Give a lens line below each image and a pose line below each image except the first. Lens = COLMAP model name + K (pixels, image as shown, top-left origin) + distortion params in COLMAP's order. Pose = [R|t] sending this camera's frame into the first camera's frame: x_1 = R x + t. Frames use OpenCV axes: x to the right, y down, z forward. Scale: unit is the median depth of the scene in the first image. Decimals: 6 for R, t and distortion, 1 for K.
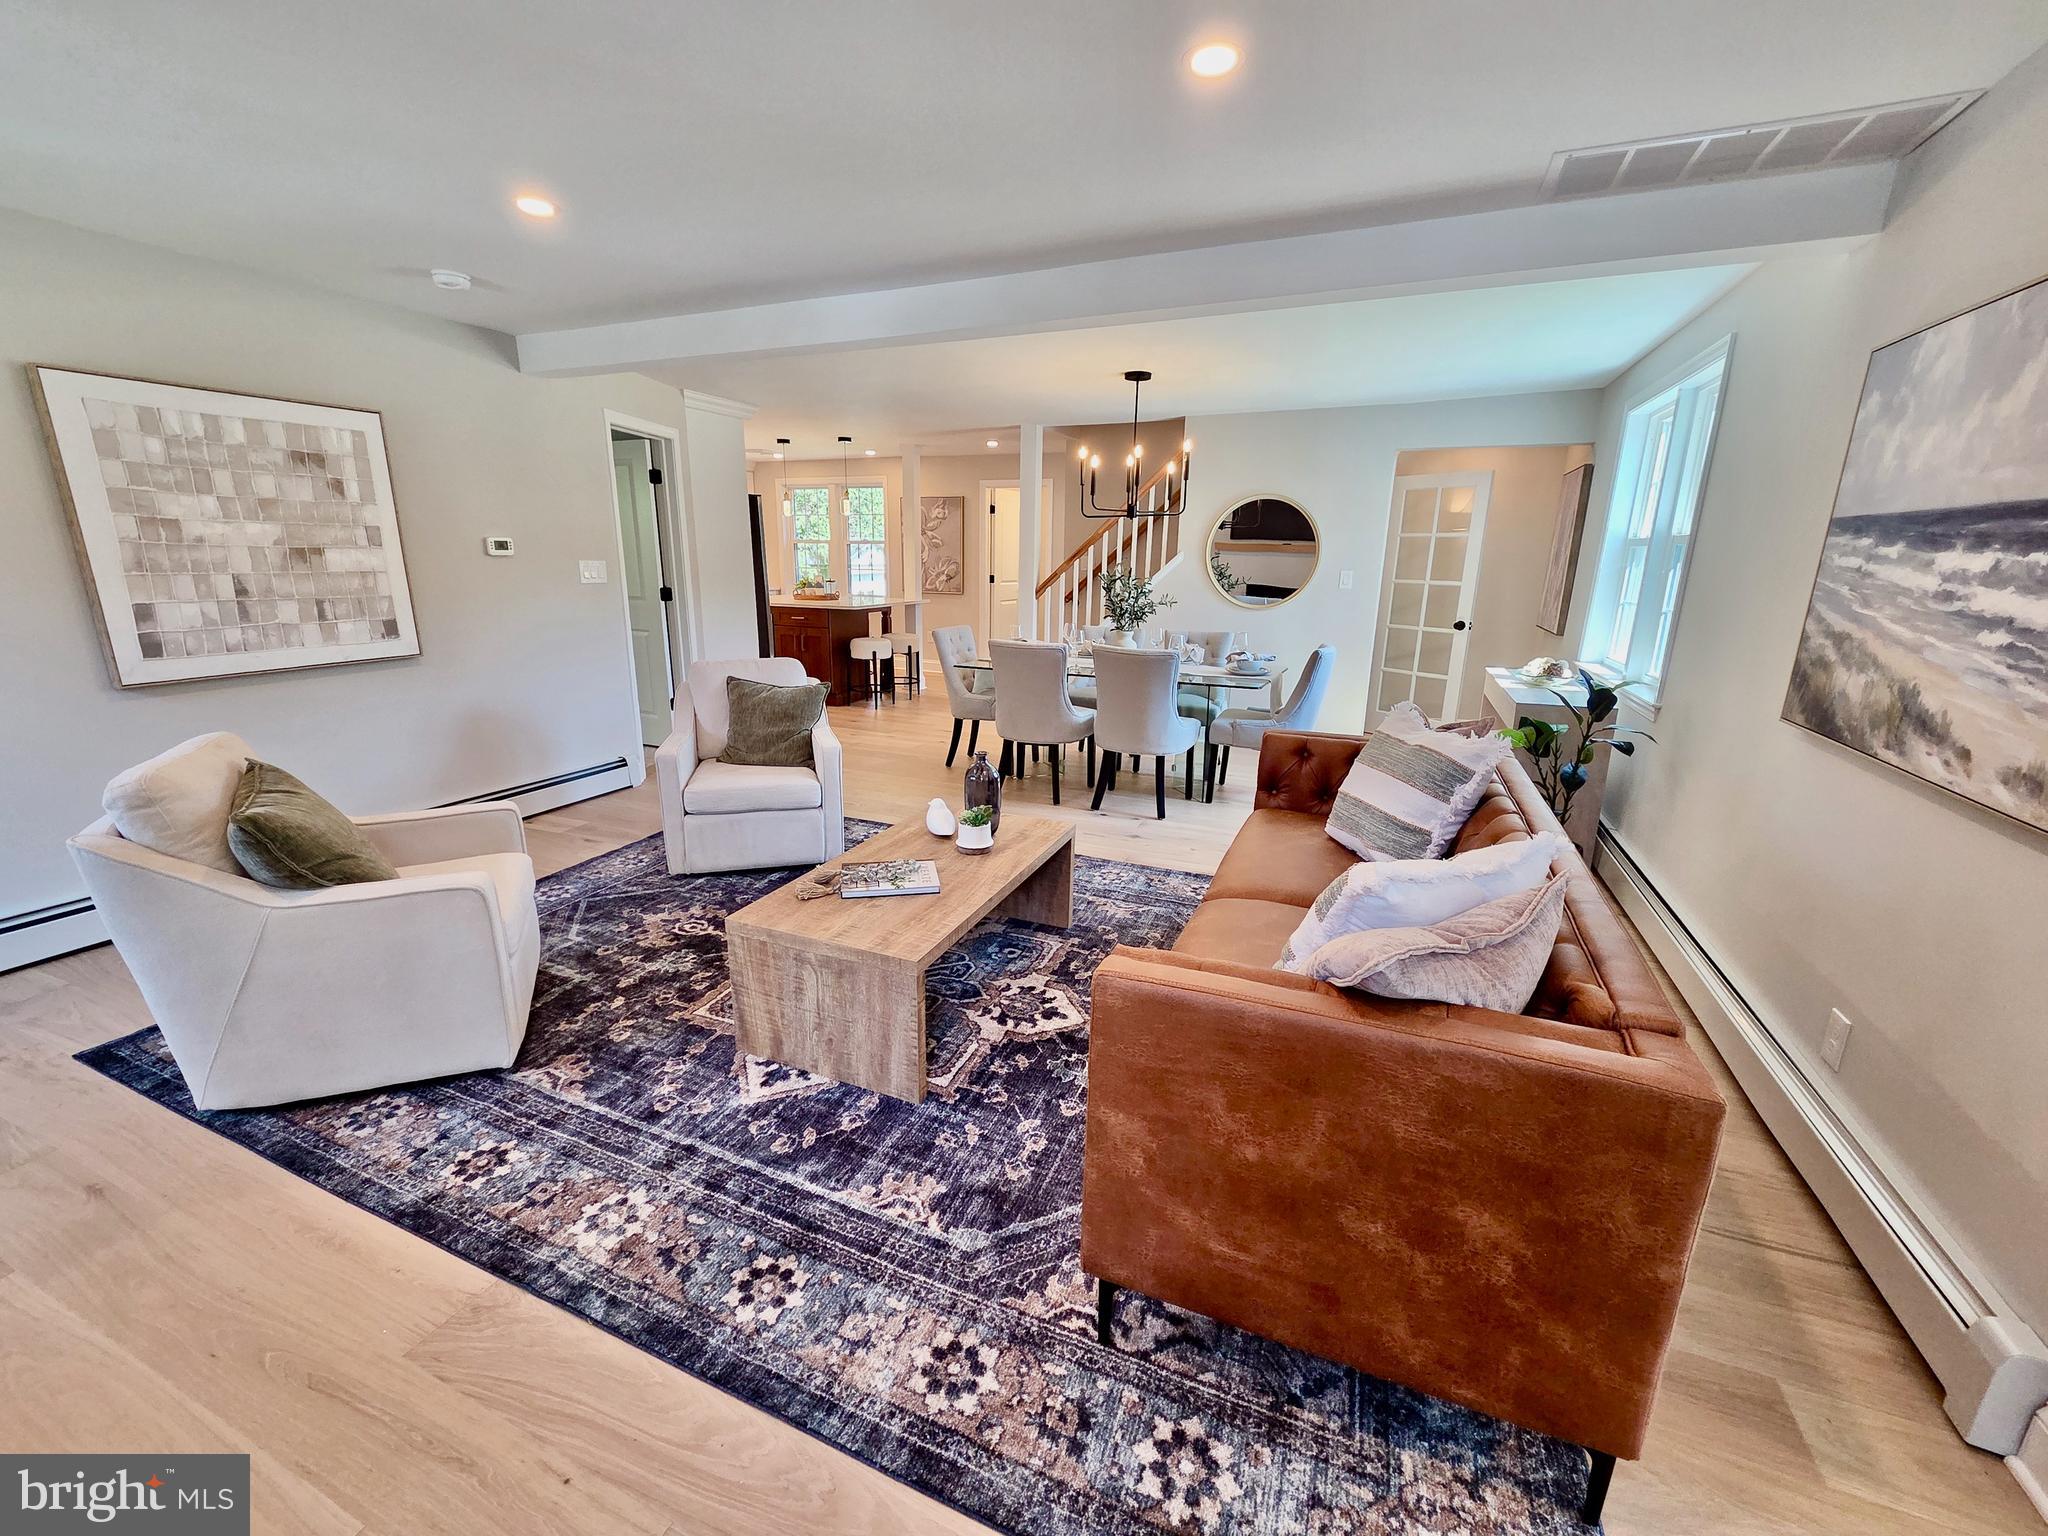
lens RADIAL K [[838.8, 0, 1017.4], [0, 838.8, 773.9], [0, 0, 1]] dist [0.001366, 0.000672]
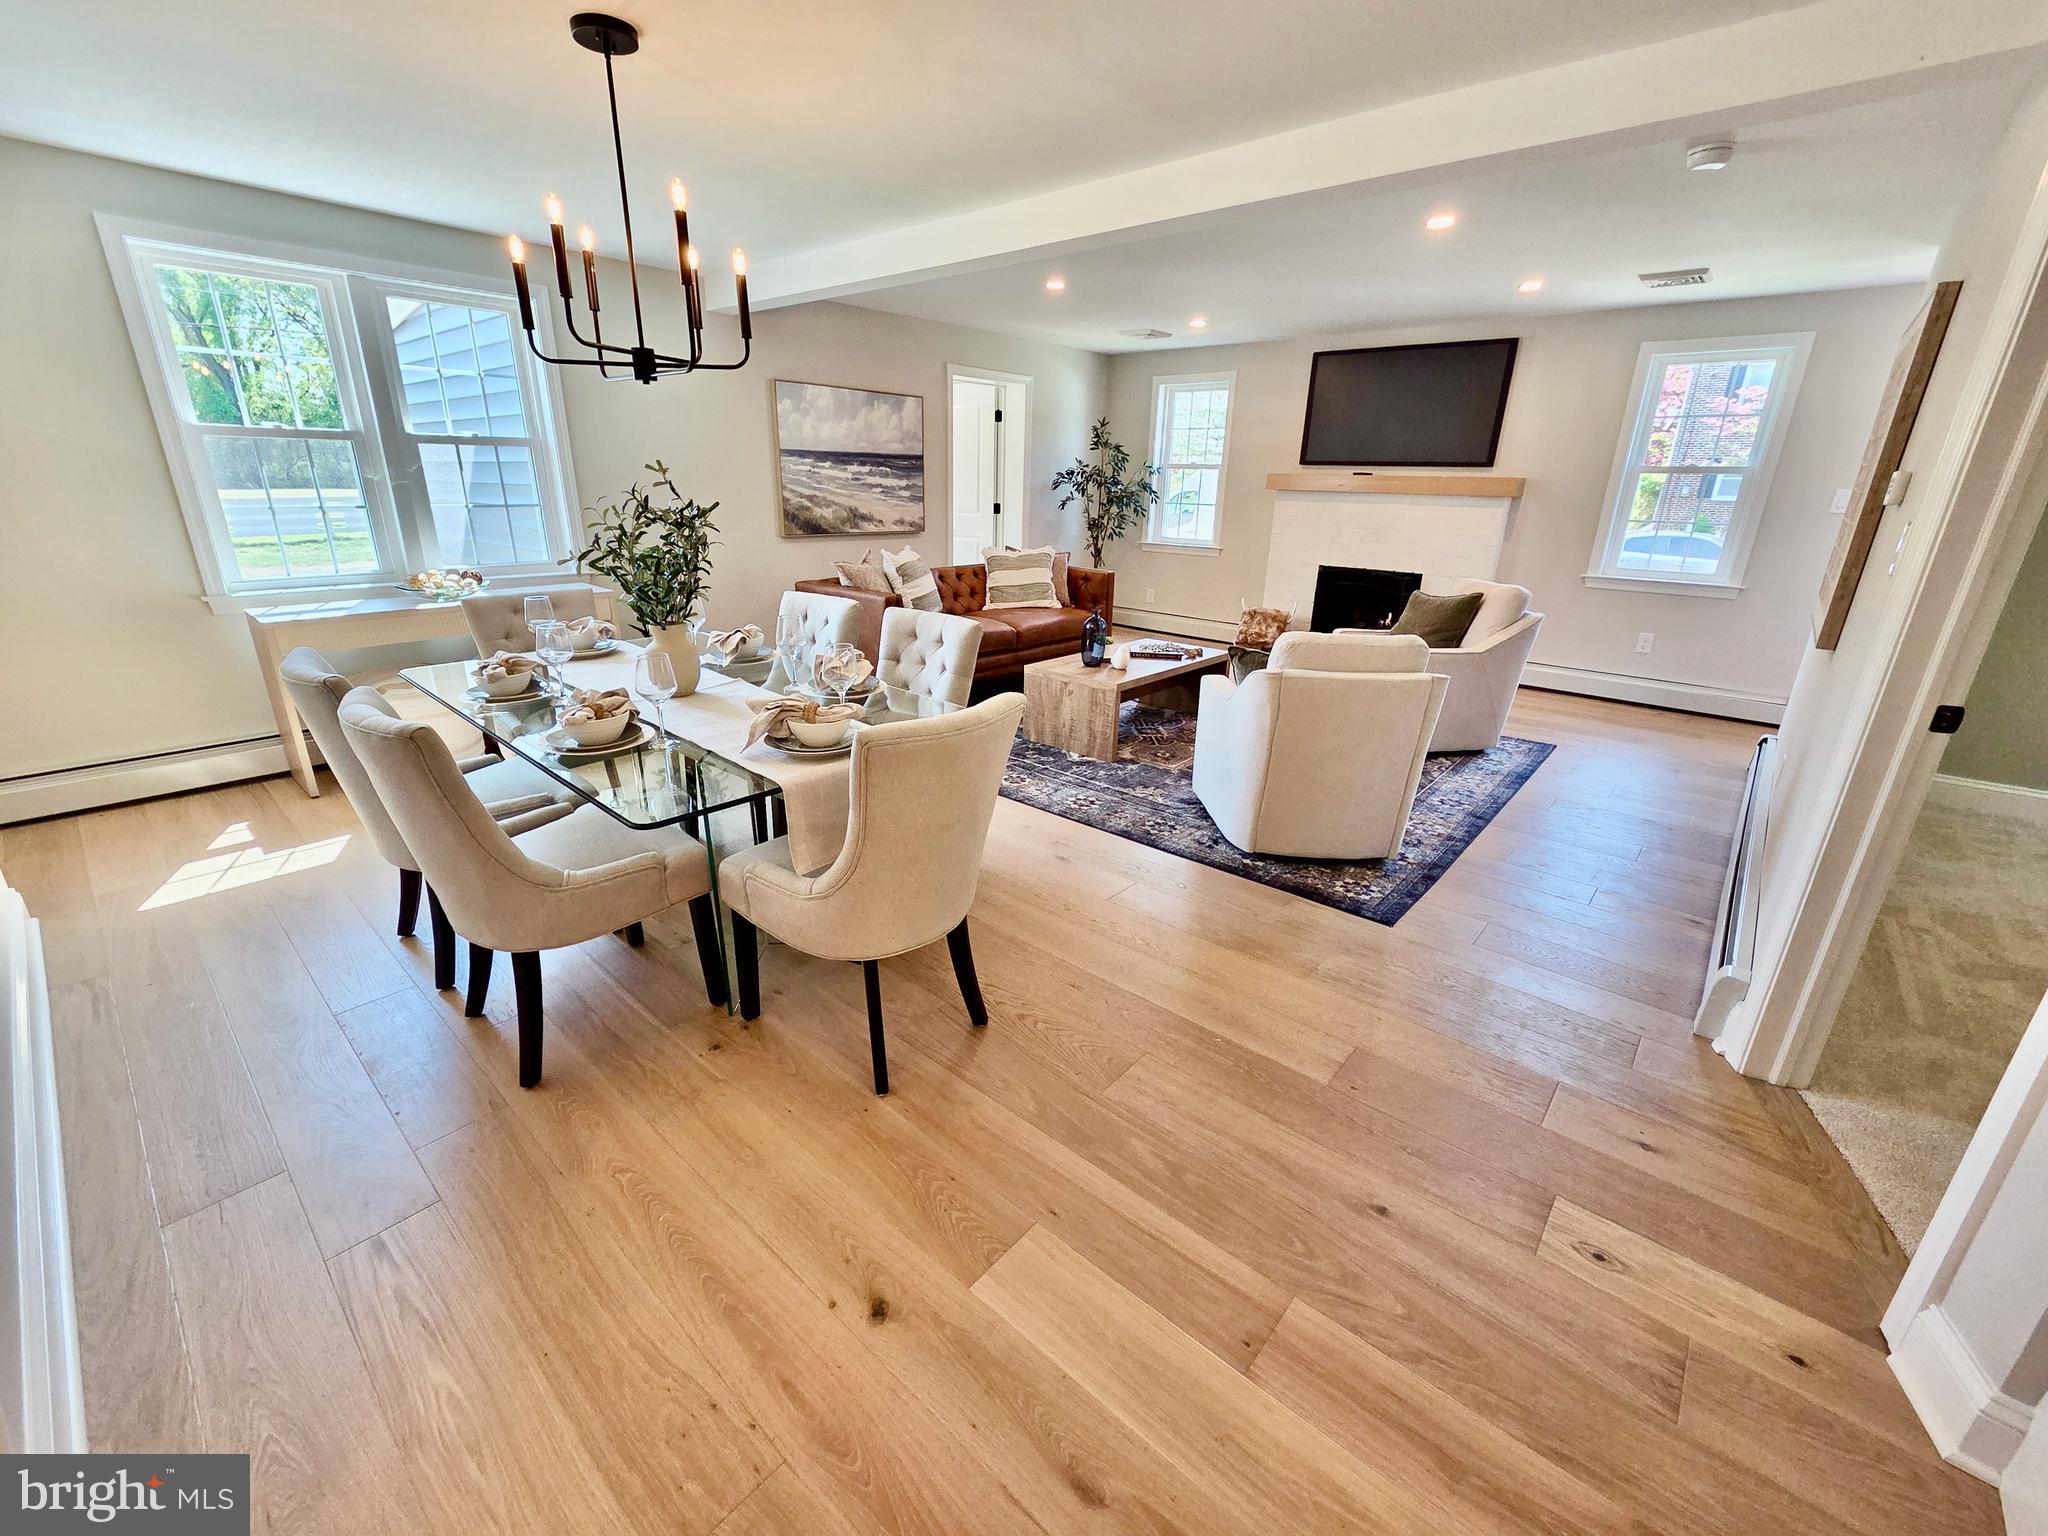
lens RADIAL K [[838.6, 0, 1012.6], [0, 838.6, 775.2], [0, 0, 1]] dist [0.002527, -0.000407]
pose [[-0.949914, -0.133896, 0.282375, -0.542548], [0.048532, 0.829399, 0.556544, -0.929720], [-0.308720, 0.542373, -0.781360, 3.545679]]
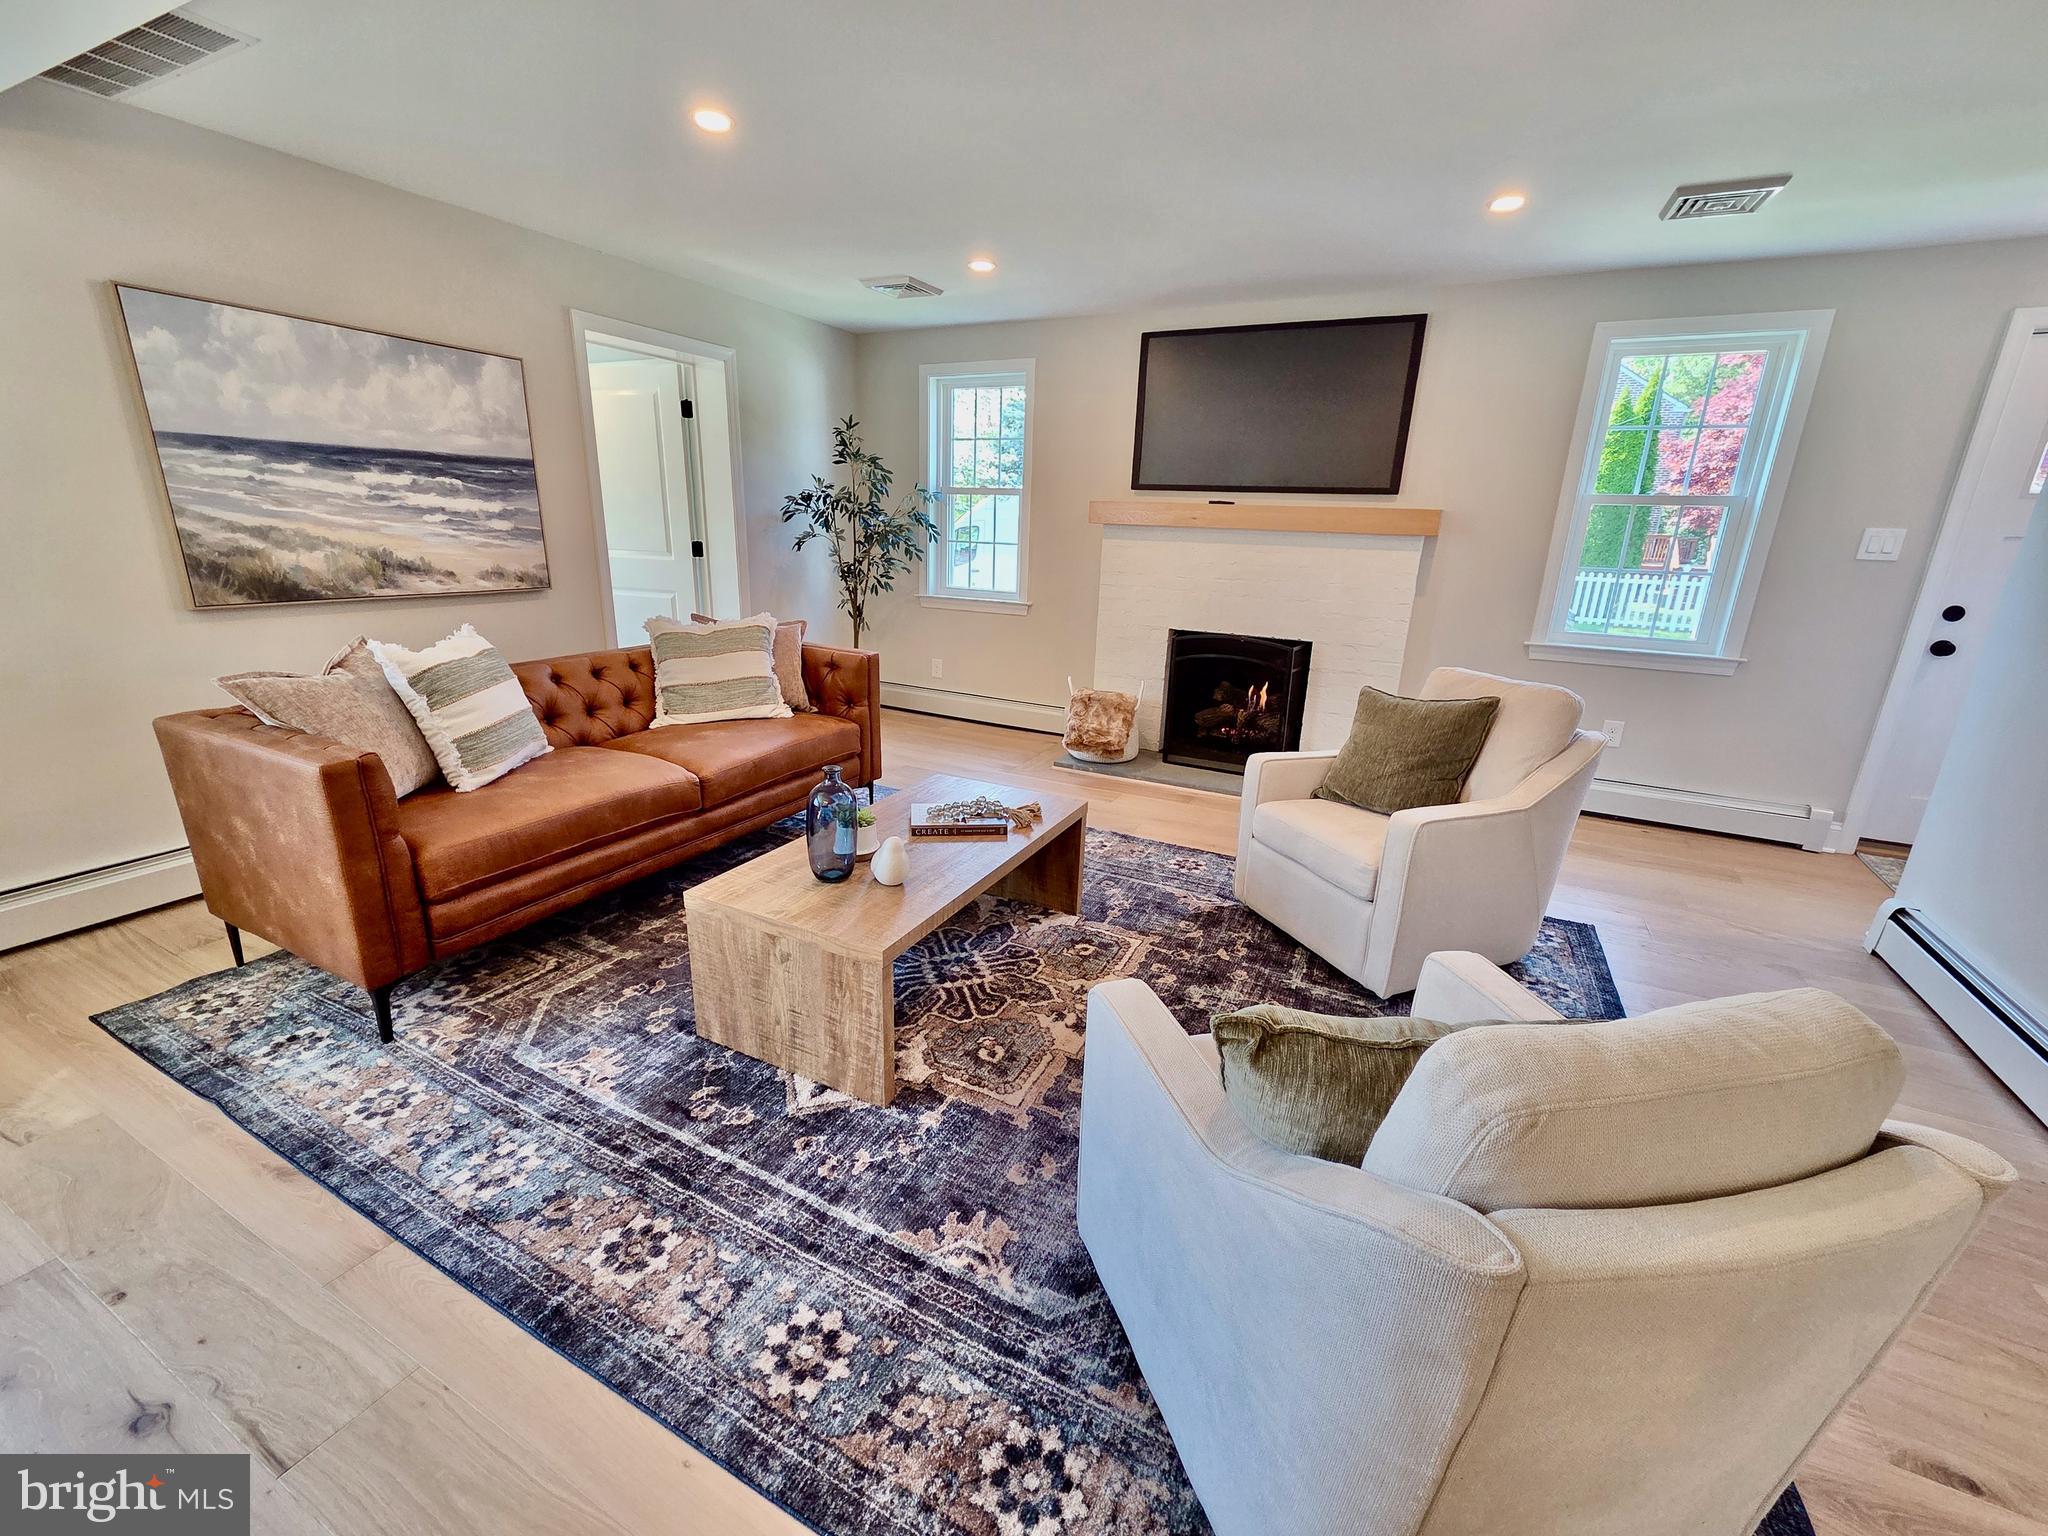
lens RADIAL K [[838.8, 0, 1012.2], [0, 838.8, 776.3], [0, 0, 1]] dist [-0.000648, -0.000255]
pose [[-0.997028, -0.059312, 0.049163, -0.344813], [-0.024431, 0.848652, 0.528388, -0.597713], [-0.073063, 0.525616, -0.847579, 2.378640]]
